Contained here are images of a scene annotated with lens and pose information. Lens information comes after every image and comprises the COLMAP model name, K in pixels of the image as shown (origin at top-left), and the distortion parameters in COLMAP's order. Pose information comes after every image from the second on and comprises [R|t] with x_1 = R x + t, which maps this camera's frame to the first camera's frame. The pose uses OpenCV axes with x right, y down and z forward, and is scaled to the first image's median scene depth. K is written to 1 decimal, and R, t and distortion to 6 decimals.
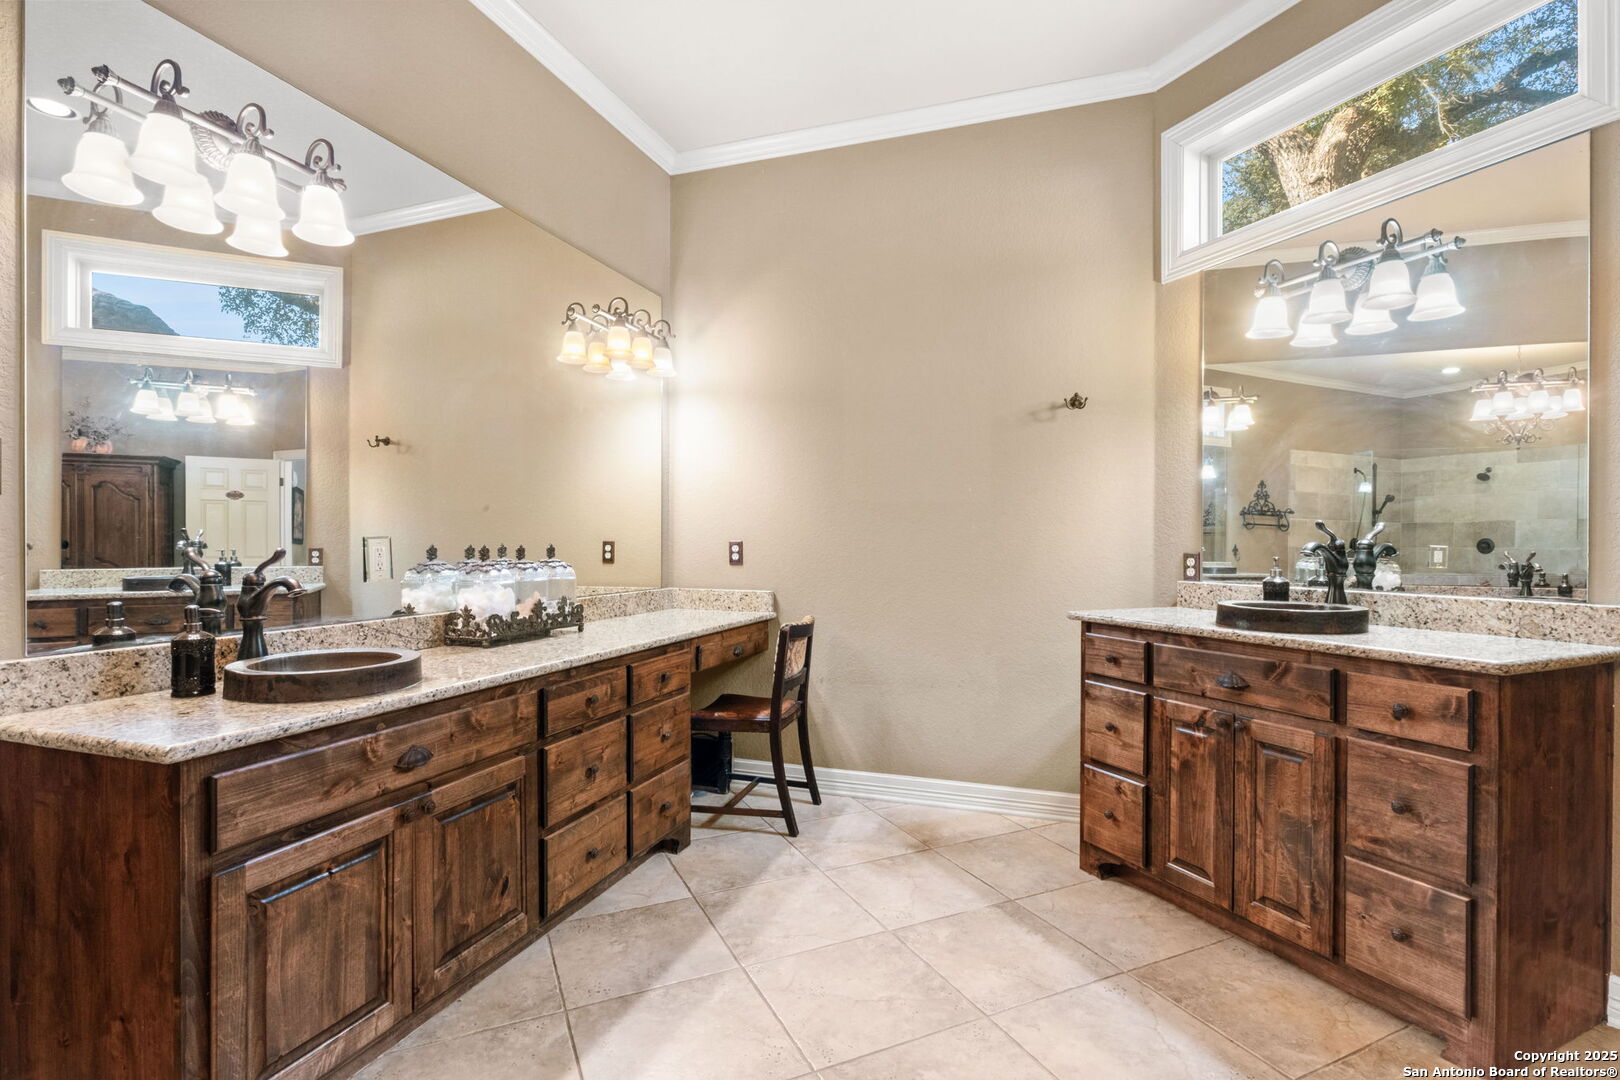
lens RADIAL K [[755.8, 0, 837.9], [0, 755.8, 551.6], [0, 0, 1]] dist [-0.004471, 0.002221]
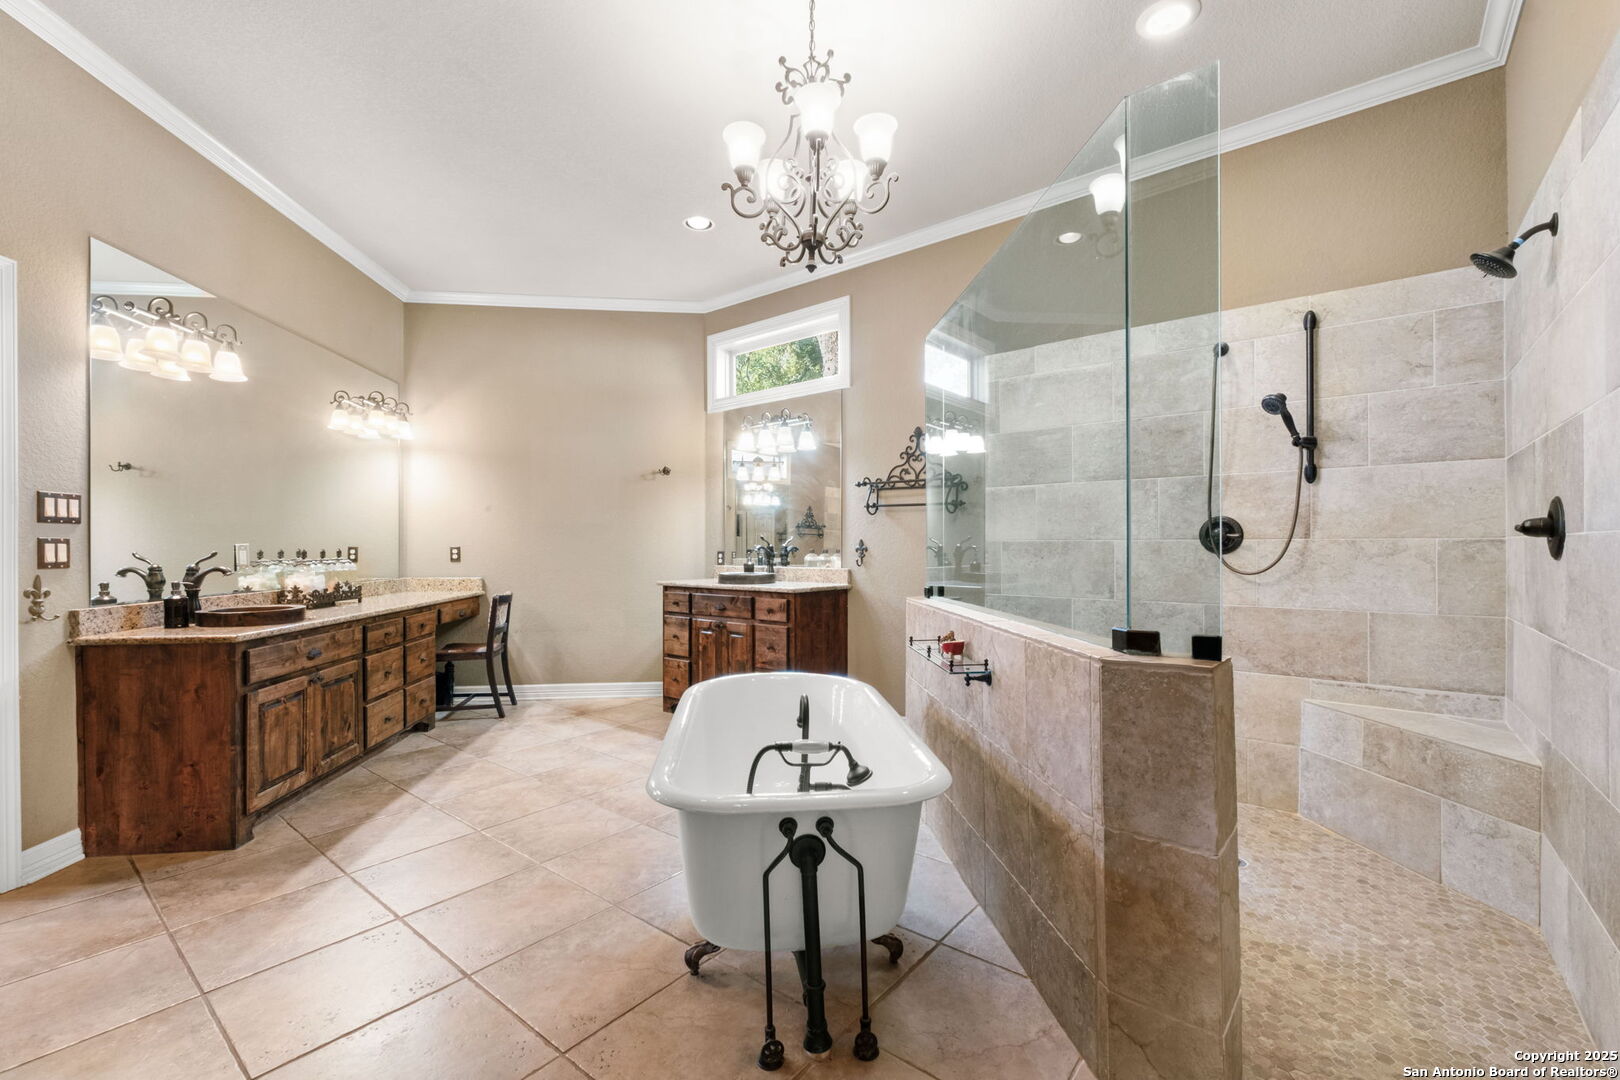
lens RADIAL K [[681.8, 0, 805.9], [0, 681.8, 544.1], [0, 0, 1]] dist [-0.007446, 0.002986]
pose [[0.914418, -0.003359, 0.404756, -0.071851], [0.009838, 0.999855, -0.013930, 0.013813], [-0.404650, 0.016720, 0.914319, -0.973493]]
